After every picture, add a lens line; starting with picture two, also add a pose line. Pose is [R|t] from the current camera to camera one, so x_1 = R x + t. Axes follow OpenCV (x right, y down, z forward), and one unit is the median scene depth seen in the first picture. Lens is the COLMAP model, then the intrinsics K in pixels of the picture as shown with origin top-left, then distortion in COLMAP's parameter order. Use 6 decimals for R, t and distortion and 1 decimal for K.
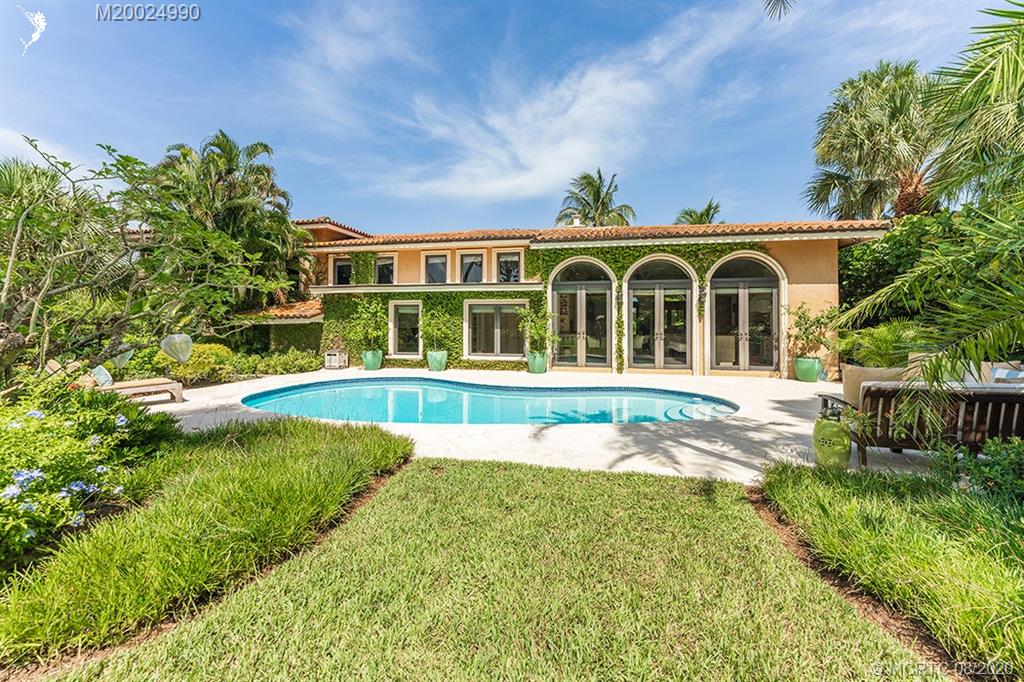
lens RADIAL K [[403.5, 0, 524.7], [0, 403.5, 322.0], [0, 0, 1]] dist [0.000074, -0.000996]
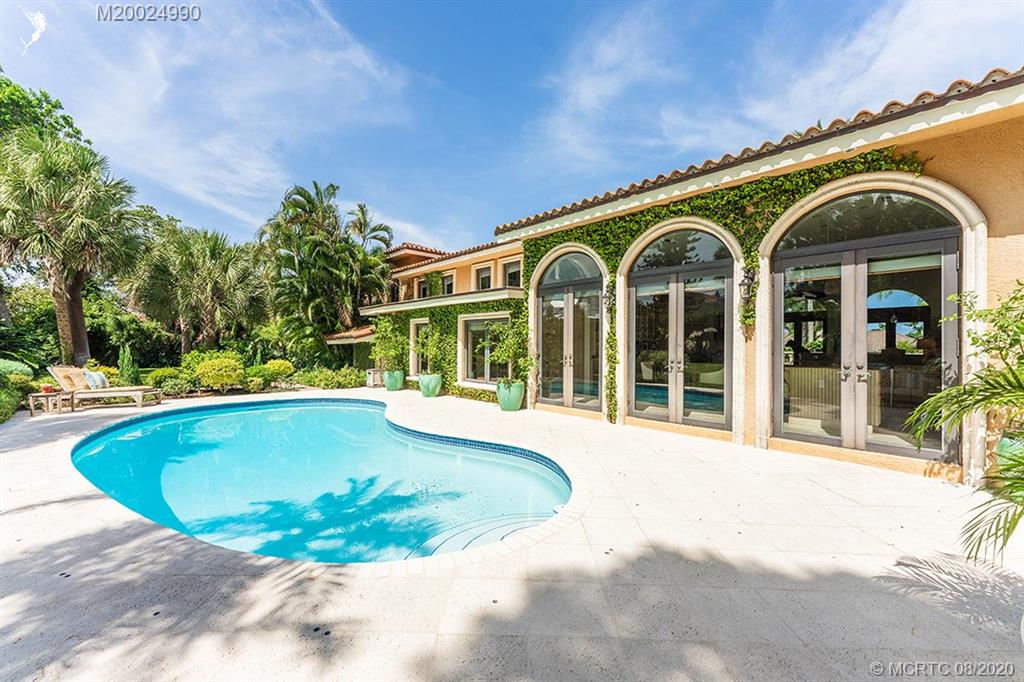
lens RADIAL K [[403.5, 0, 516.0], [0, 403.5, 349.0], [0, 0, 1]] dist [0.000074, -0.000996]
pose [[0.820022, 0.008879, -0.572263, 0.465240], [-0.003906, 0.999943, 0.009918, 0.007279], [0.572319, -0.005898, 0.820010, 0.399462]]
